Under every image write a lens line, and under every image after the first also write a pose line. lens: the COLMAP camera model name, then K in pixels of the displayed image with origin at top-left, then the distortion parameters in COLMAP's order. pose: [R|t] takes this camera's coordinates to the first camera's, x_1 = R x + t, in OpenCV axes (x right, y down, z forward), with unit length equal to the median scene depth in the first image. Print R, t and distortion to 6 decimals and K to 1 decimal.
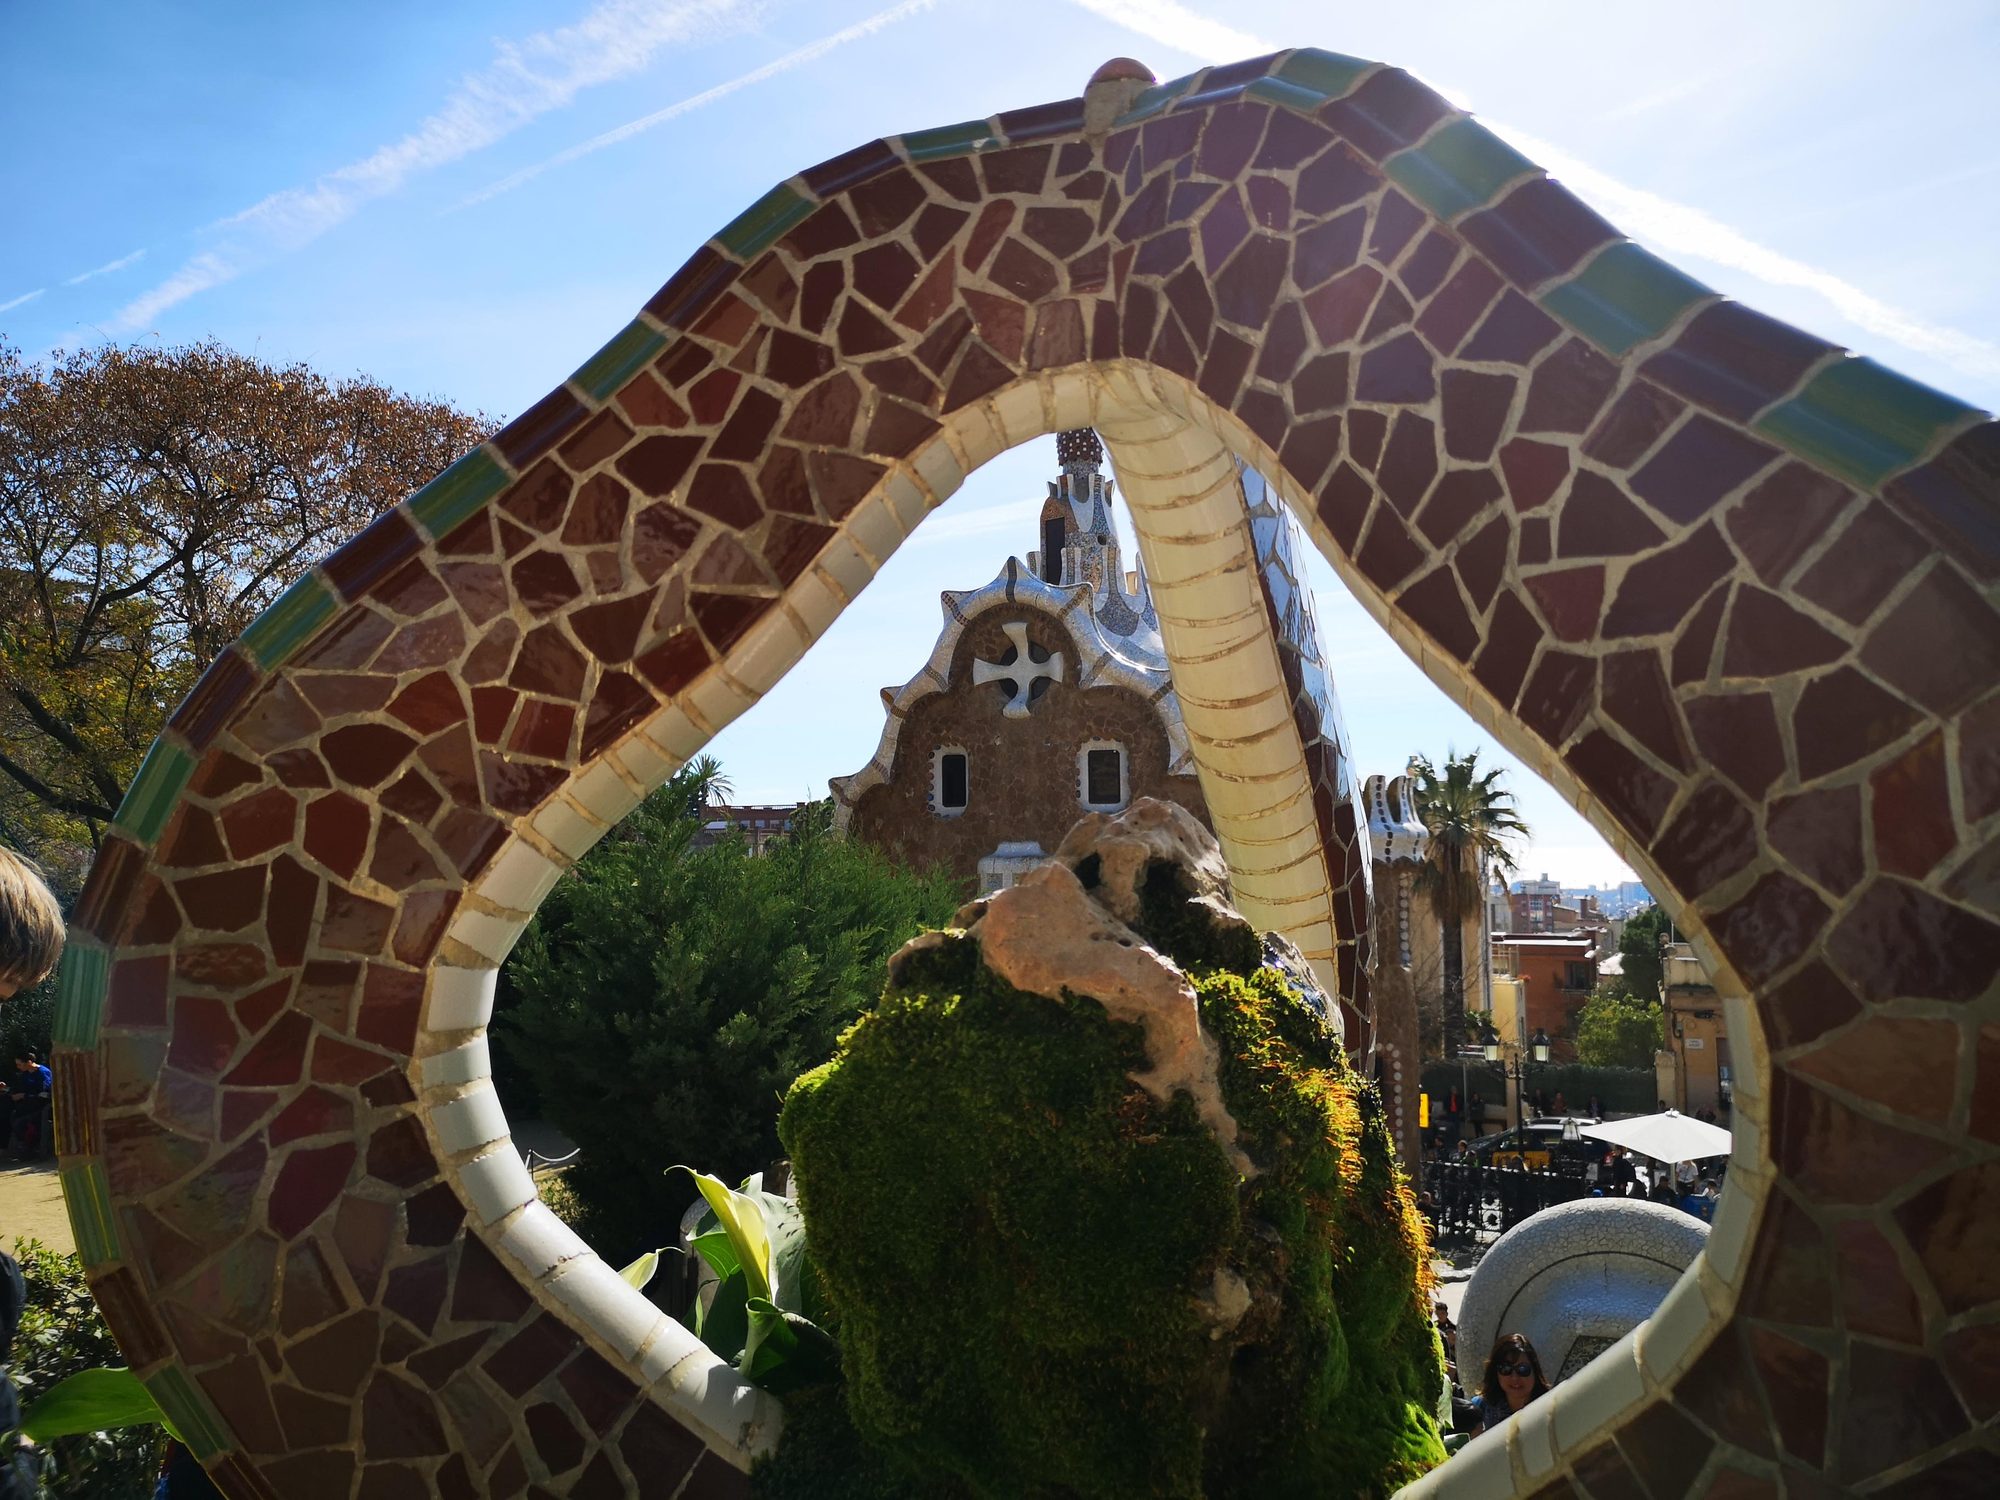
lens RADIAL K [[1540.2, 0, 1000.9], [0, 1540.2, 757.9], [0, 0, 1]] dist [0.056051, -0.063359]
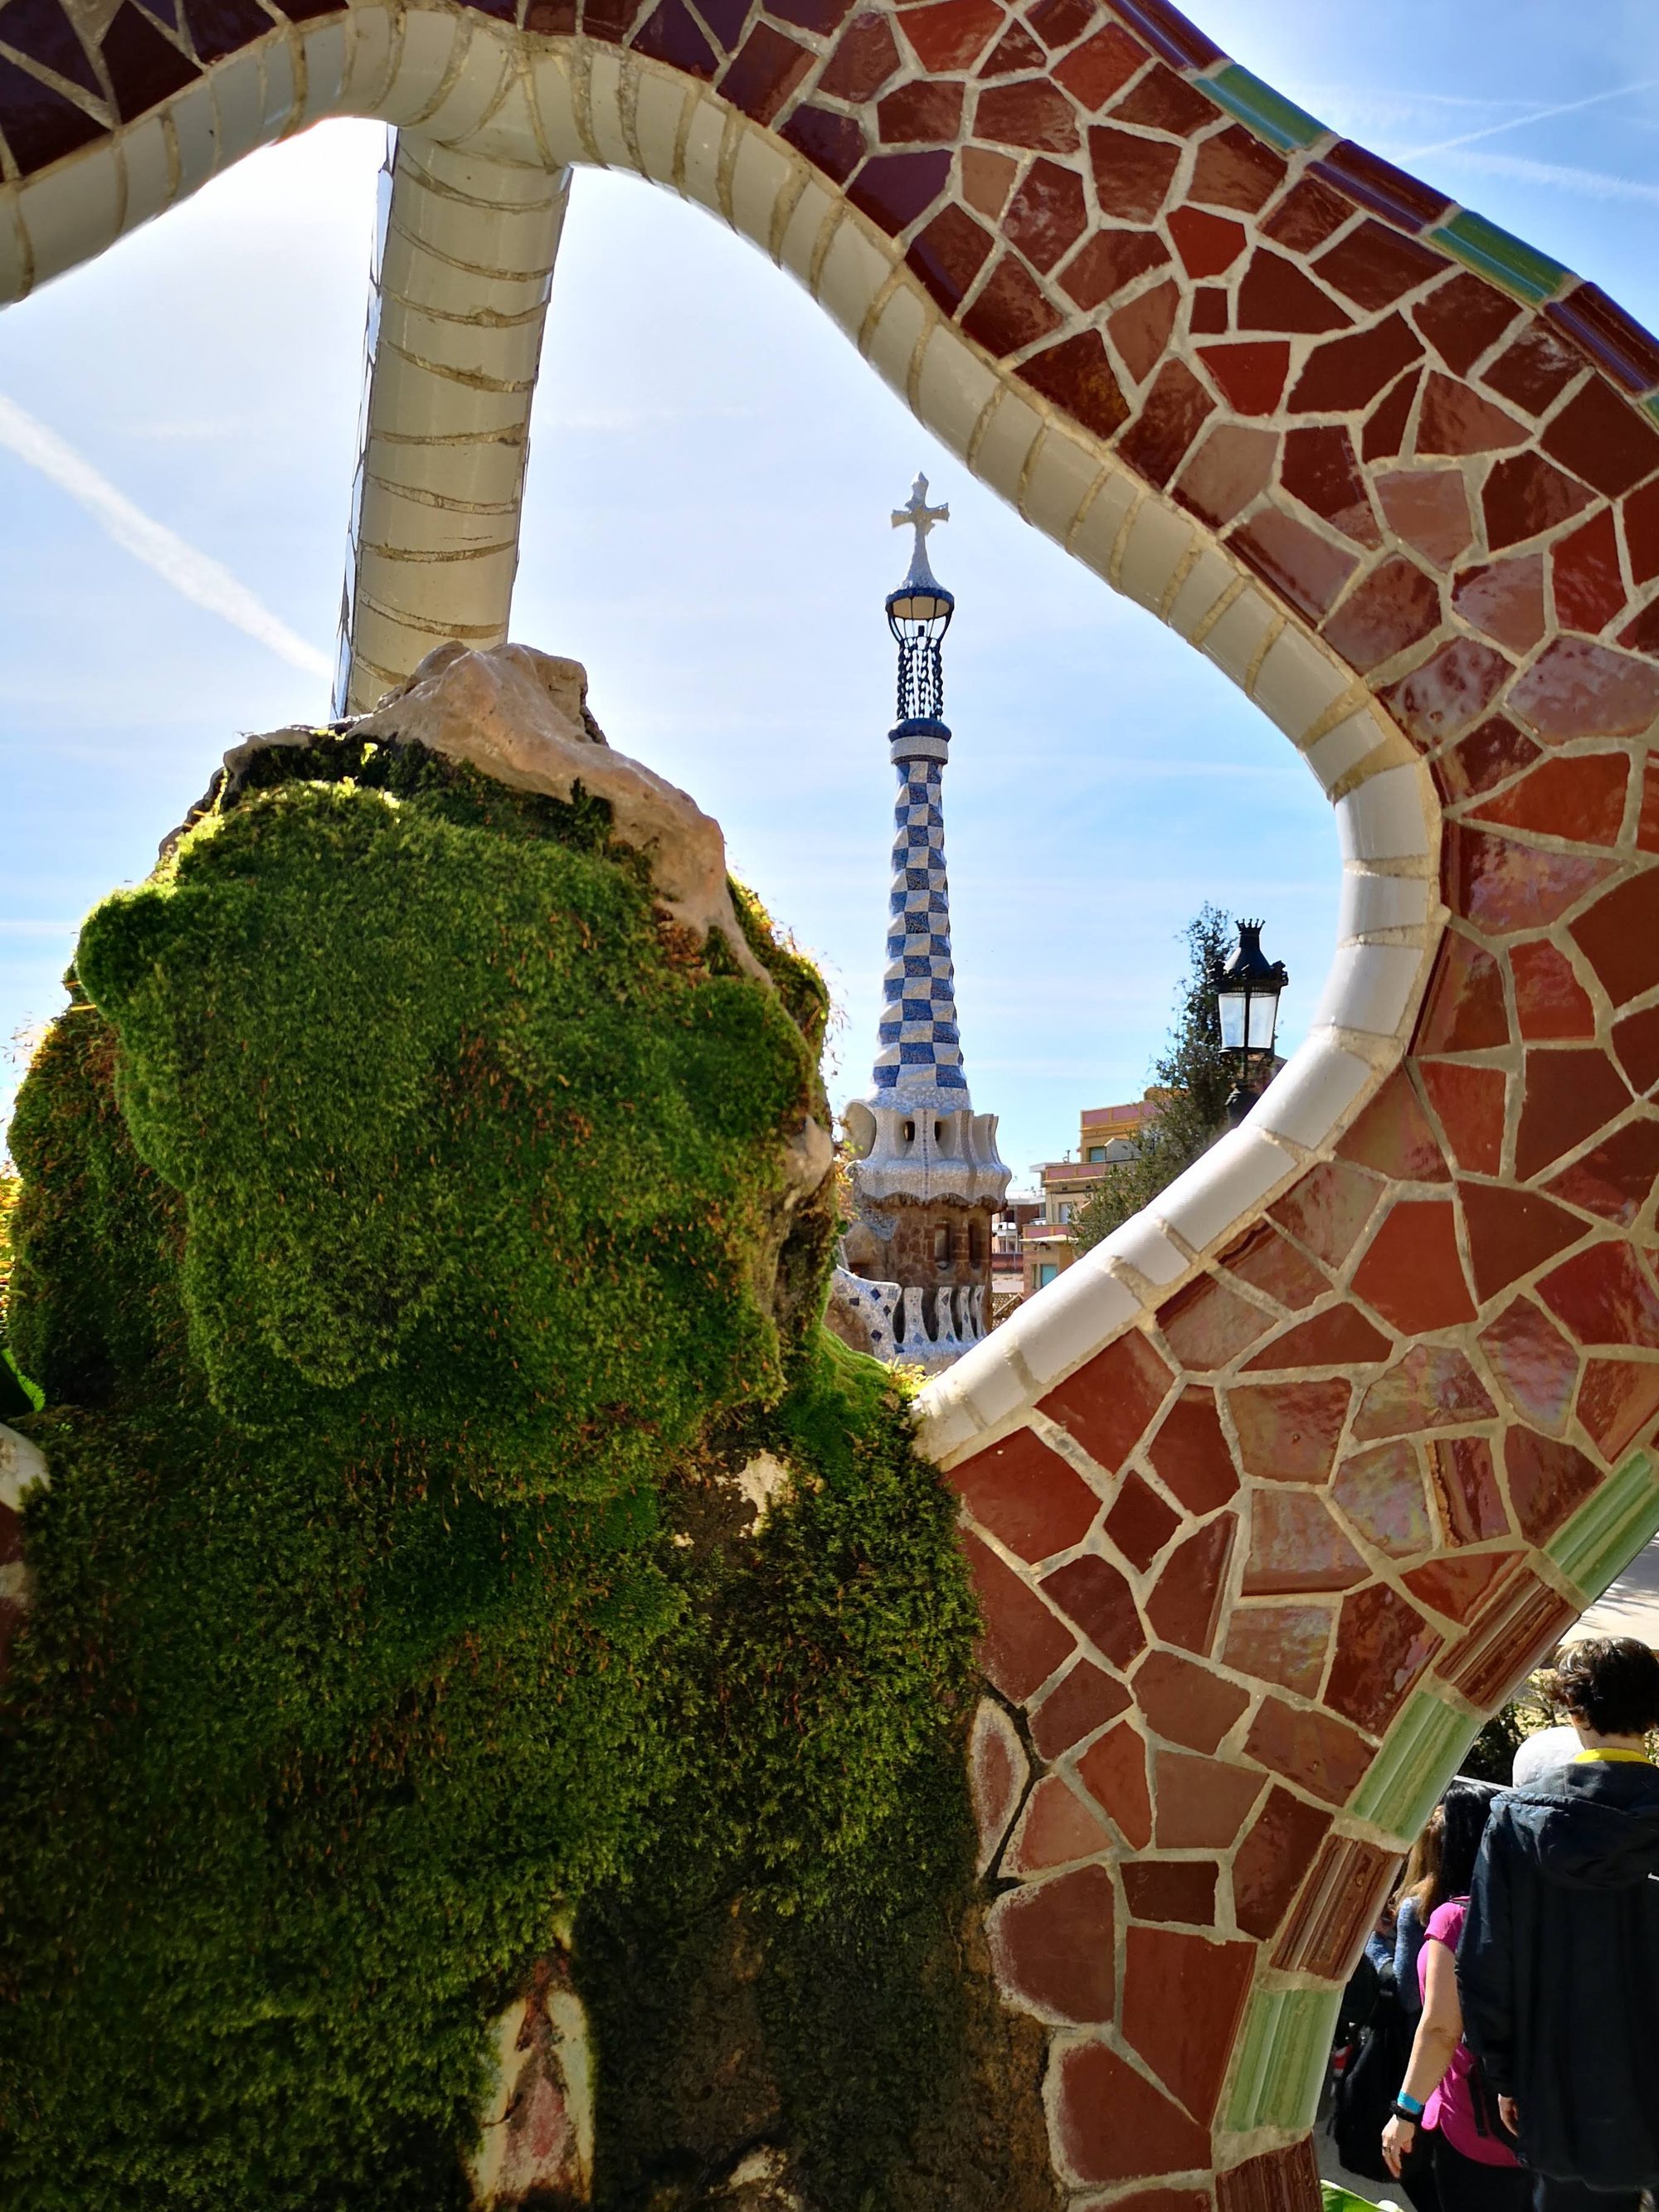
lens RADIAL K [[1703.6, 0, 840.0], [0, 1703.6, 1105.0], [0, 0, 1]] dist [0.056051, -0.063359]
pose [[0.717387, 0.068482, 0.693301, -0.510616], [-0.053745, 0.997631, -0.042931, 0.398033], [-0.694599, -0.006463, 0.719368, 0.383750]]
